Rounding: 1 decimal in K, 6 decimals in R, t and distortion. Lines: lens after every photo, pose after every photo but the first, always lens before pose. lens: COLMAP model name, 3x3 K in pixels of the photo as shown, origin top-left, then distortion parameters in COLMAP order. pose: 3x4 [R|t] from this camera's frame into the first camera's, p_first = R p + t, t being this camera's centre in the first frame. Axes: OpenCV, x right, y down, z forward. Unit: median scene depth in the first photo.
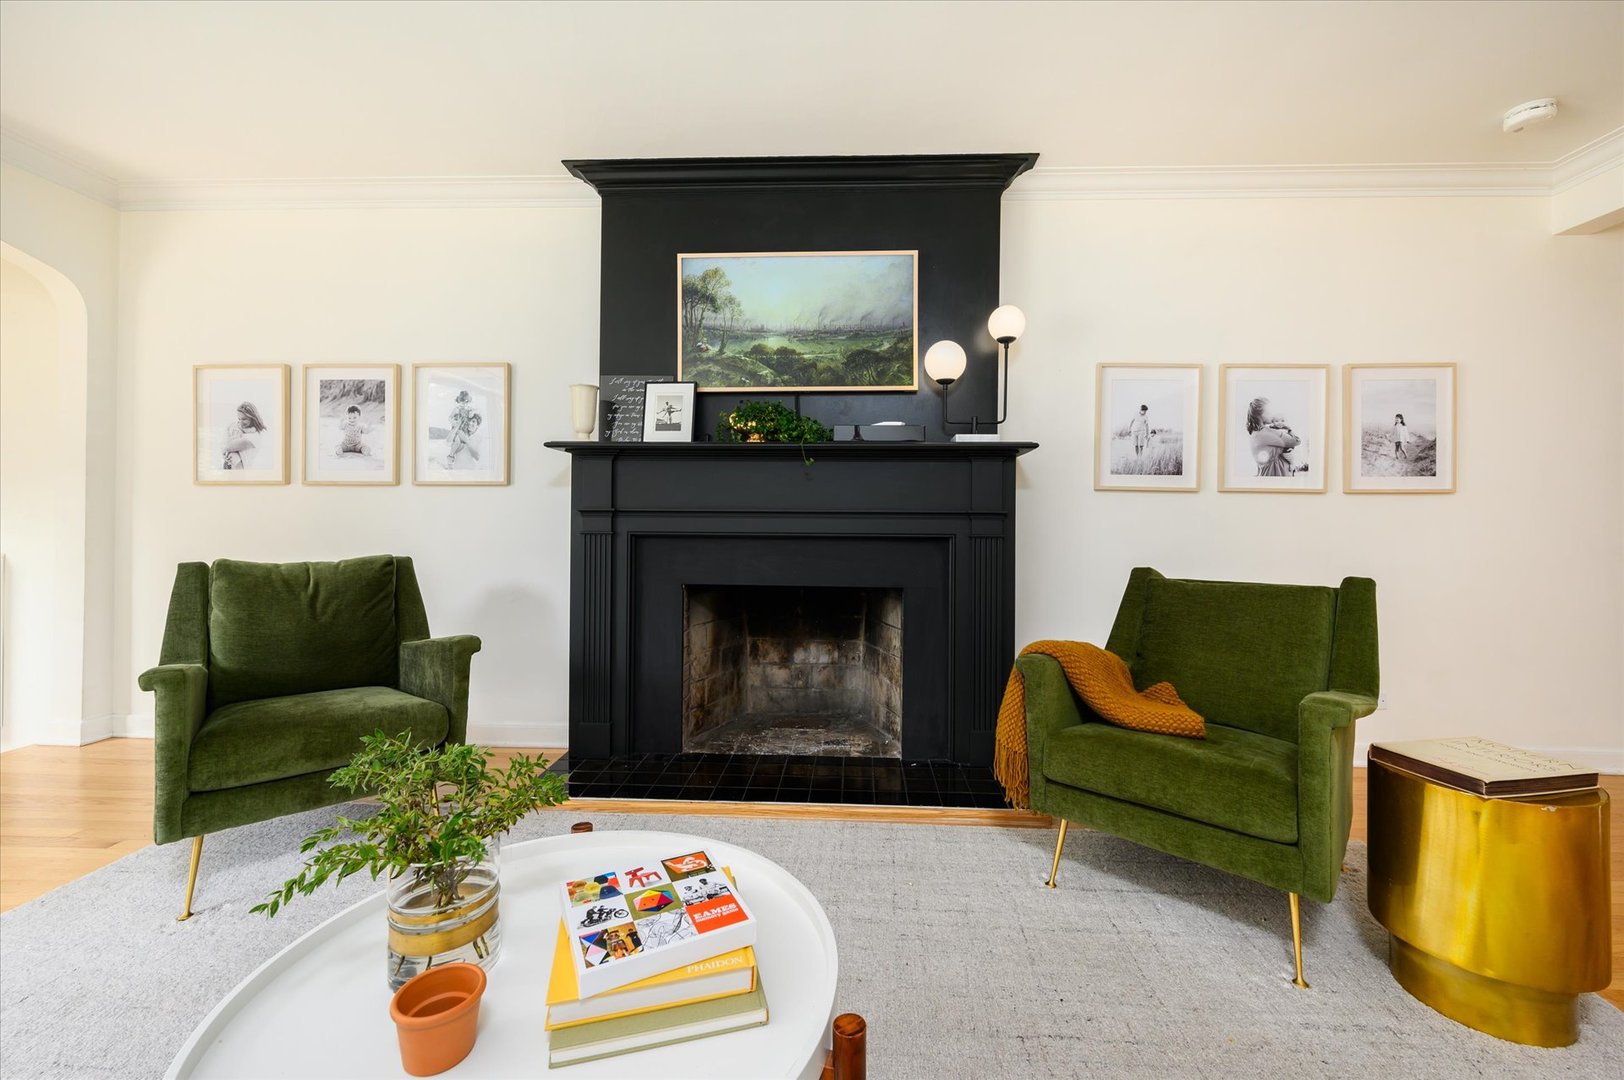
lens RADIAL K [[656.9, 0, 811.4], [0, 656.9, 534.8], [0, 0, 1]] dist [-0.000866, -0.000024]
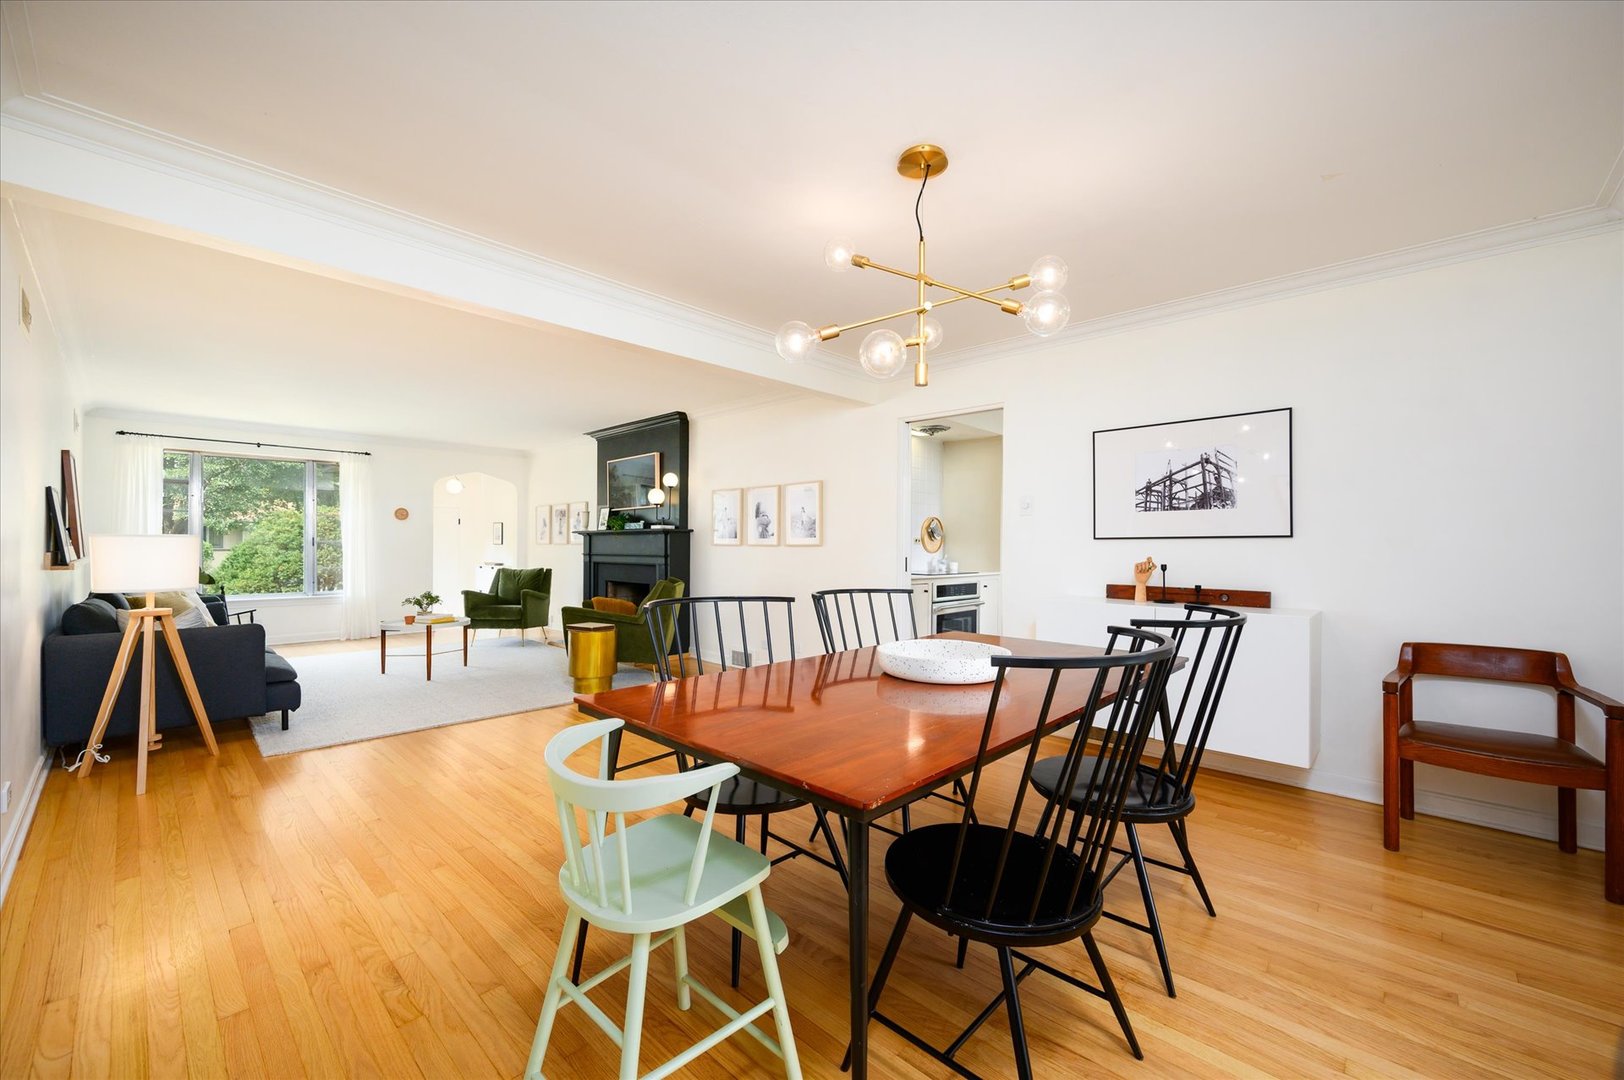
lens RADIAL K [[656.9, 0, 816.7], [0, 656.9, 540.4], [0, 0, 1]] dist [-0.000866, -0.000024]
pose [[0.749876, -0.010552, -0.661494, 2.268030], [0.002222, 0.999907, -0.013431, -0.053586], [0.661574, 0.008601, 0.749830, -0.495392]]
